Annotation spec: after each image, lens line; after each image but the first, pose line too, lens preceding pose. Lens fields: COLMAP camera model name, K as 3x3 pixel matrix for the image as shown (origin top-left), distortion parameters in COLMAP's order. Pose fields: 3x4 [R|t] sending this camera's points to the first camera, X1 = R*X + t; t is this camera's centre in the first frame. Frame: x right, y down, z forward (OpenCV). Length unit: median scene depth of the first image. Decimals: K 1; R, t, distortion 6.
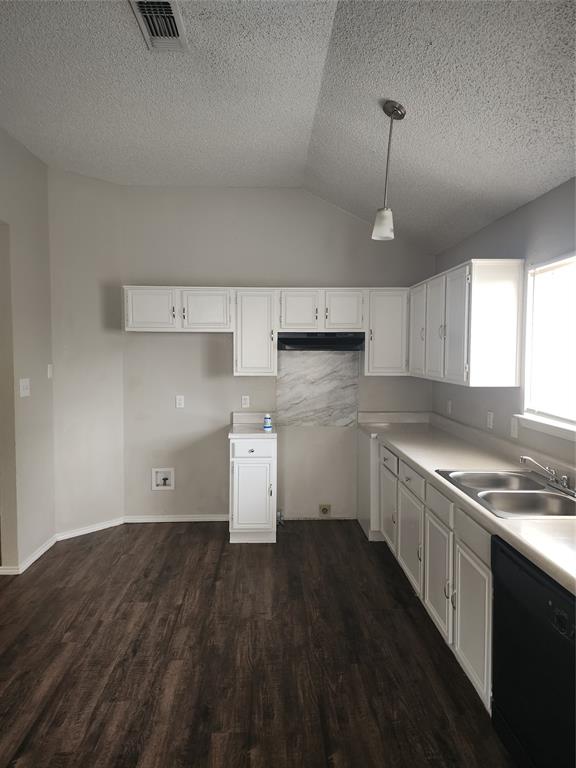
lens RADIAL K [[514.8, 0, 286.7], [0, 514.8, 376.5], [0, 0, 1]] dist [0.075249, -0.059014]
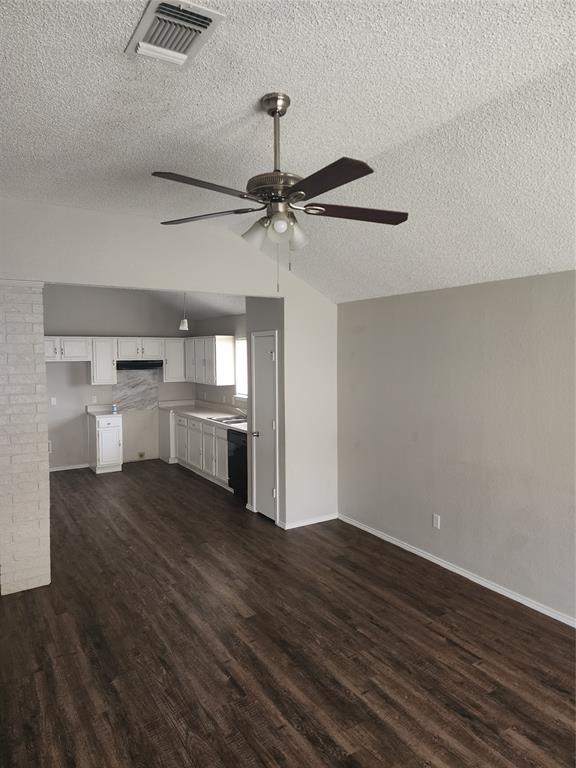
lens RADIAL K [[514.8, 0, 294.0], [0, 514.8, 382.6], [0, 0, 1]] dist [0.075249, -0.059014]
pose [[0.865949, -0.040317, 0.498505, -0.445442], [0.033798, 0.999184, 0.022099, -0.029632], [-0.498989, -0.002289, 0.866605, -1.059039]]
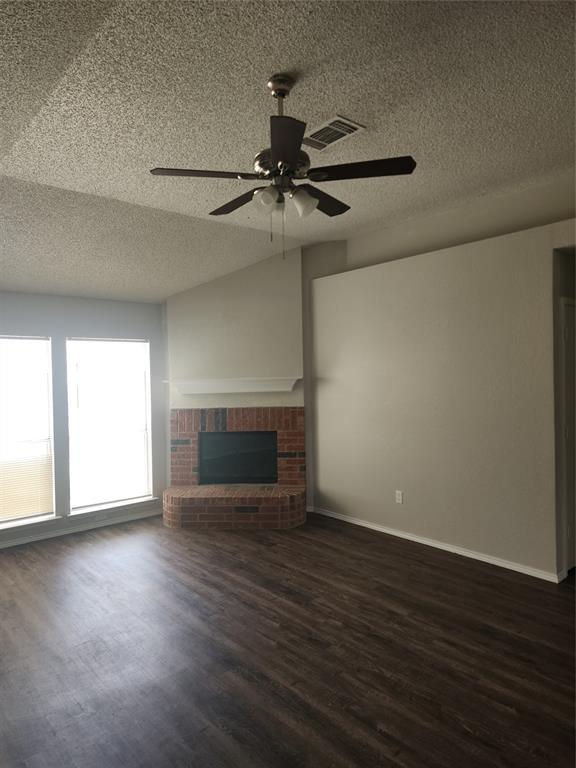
lens RADIAL K [[514.8, 0, 281.9], [0, 514.8, 384.8], [0, 0, 1]] dist [0.075249, -0.059014]
pose [[-0.789750, 0.026364, -0.612862, 0.267119], [-0.010641, 0.998337, 0.056659, -0.002795], [0.613337, 0.051268, -0.788156, 0.020506]]
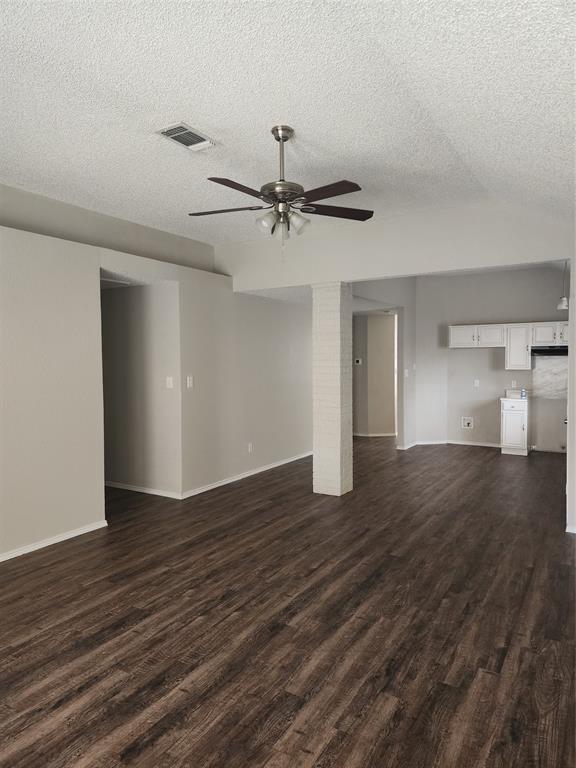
lens RADIAL K [[514.8, 0, 282.7], [0, 514.8, 383.9], [0, 0, 1]] dist [0.075249, -0.059014]
pose [[0.830317, 0.017057, -0.557030, 0.326016], [-0.014849, 0.999854, 0.008482, 0.053278], [0.557094, 0.001229, 0.830449, -1.212915]]
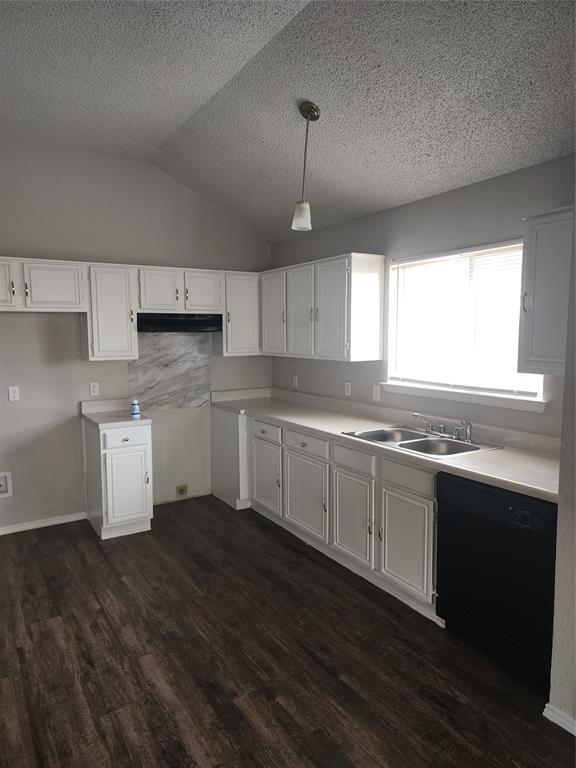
lens RADIAL K [[514.8, 0, 284.4], [0, 514.8, 385.0], [0, 0, 1]] dist [0.075249, -0.059014]
pose [[0.869575, -0.061017, 0.490016, -0.284835], [0.035280, 0.997477, 0.061597, -0.003692], [-0.492538, -0.036276, 0.869535, 0.035629]]
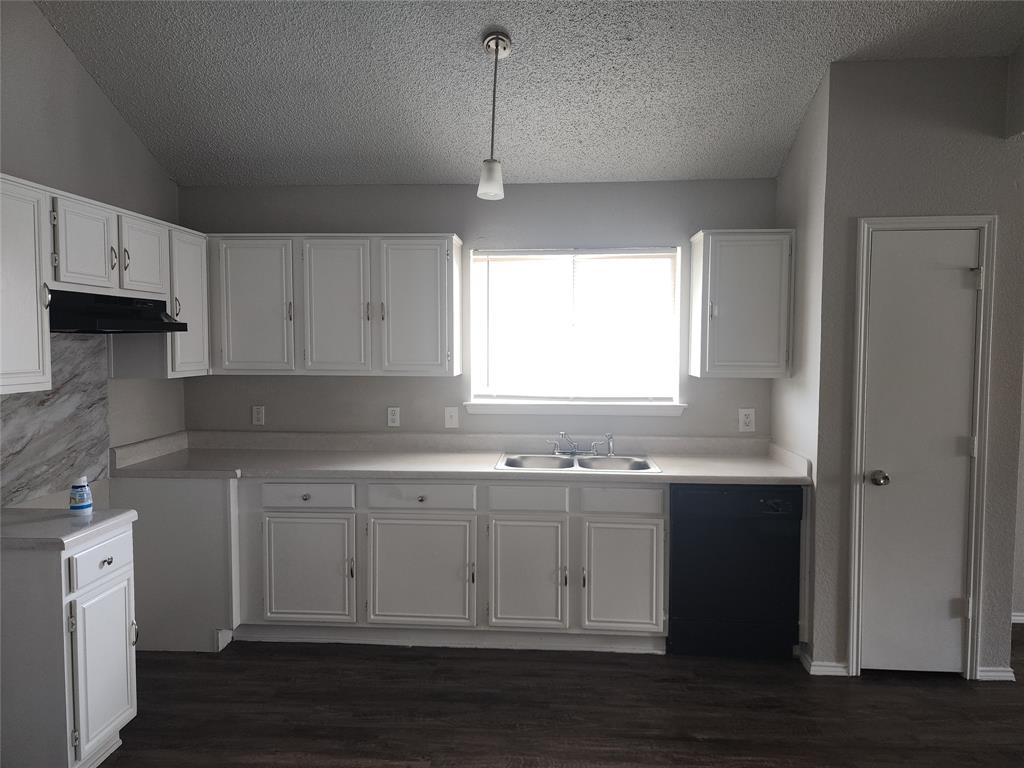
lens RADIAL K [[686.4, 0, 511.7], [0, 686.4, 380.4], [0, 0, 1]] dist [0.075249, -0.059014]
pose [[0.102418, -0.058825, 0.993001, -0.635767], [0.047713, 0.997391, 0.054164, -0.025614], [-0.993596, 0.041832, 0.104958, 0.610196]]
